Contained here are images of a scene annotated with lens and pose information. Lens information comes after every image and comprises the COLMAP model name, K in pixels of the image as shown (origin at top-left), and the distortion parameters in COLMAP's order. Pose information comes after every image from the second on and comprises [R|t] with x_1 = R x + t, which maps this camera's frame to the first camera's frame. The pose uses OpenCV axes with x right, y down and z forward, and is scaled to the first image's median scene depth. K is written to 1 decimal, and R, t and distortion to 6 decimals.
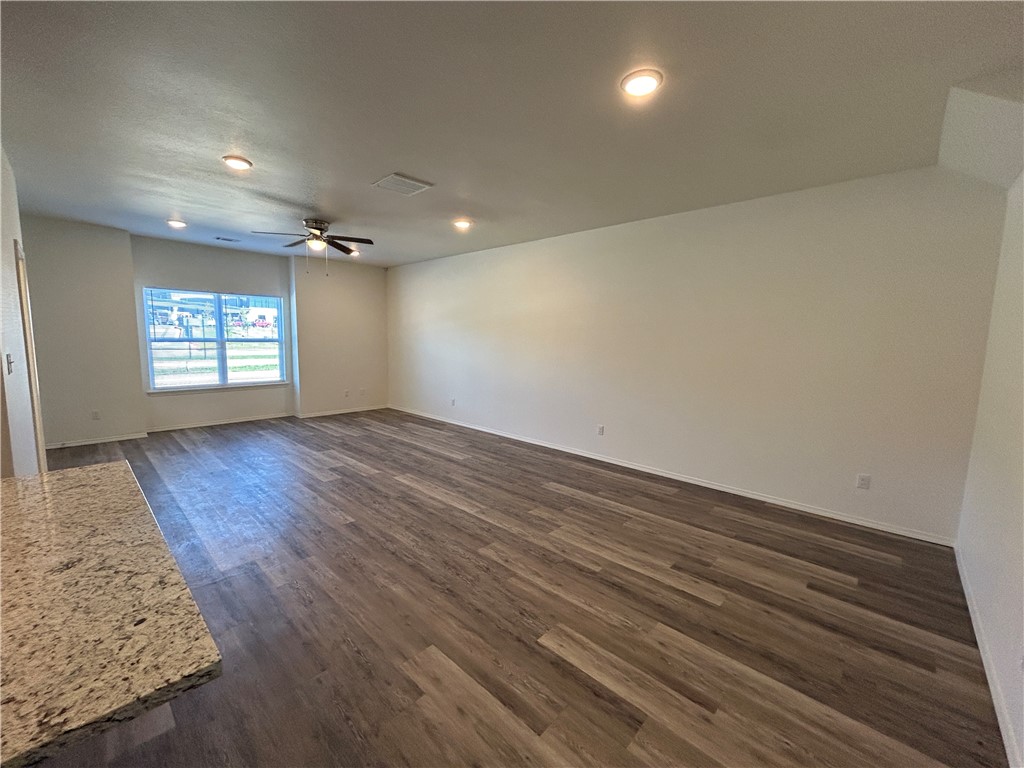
lens RADIAL K [[412.9, 0, 512.5], [0, 412.9, 382.4], [0, 0, 1]] dist [-0.000486, 0.000069]
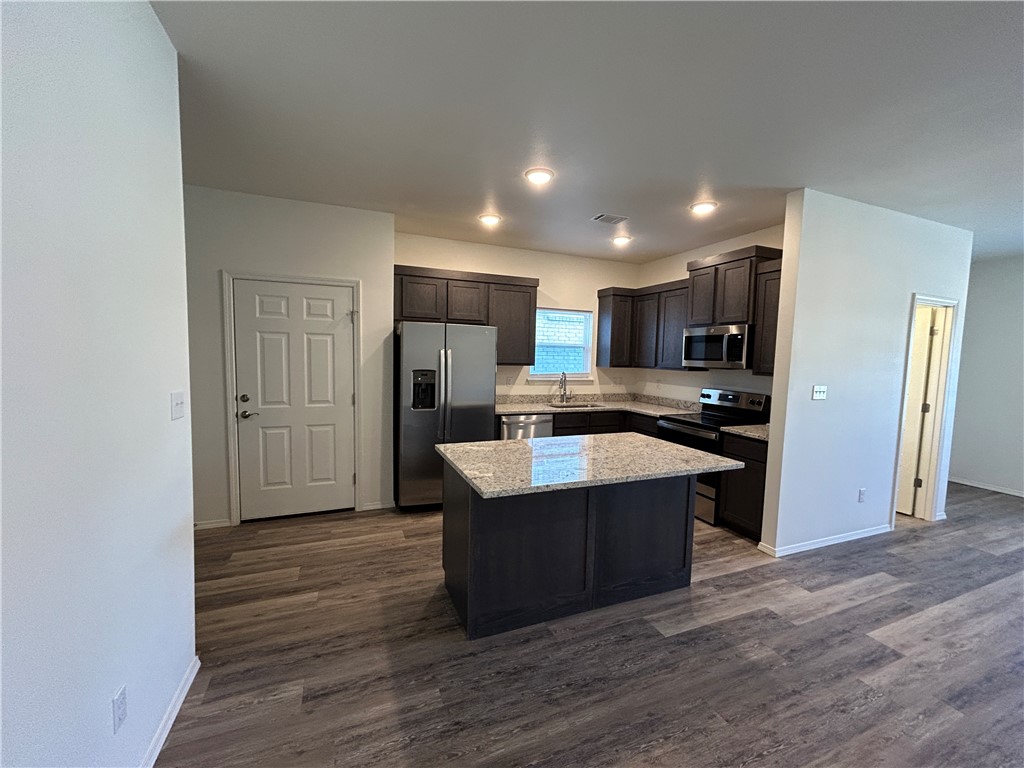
lens RADIAL K [[412.9, 0, 516.2], [0, 412.9, 387.0], [0, 0, 1]] dist [-0.000486, 0.000069]
pose [[-0.418268, 0.045070, -0.907205, 0.518703], [-0.130450, 0.985434, 0.109101, -0.093614], [0.898908, 0.163978, -0.406296, 0.737785]]
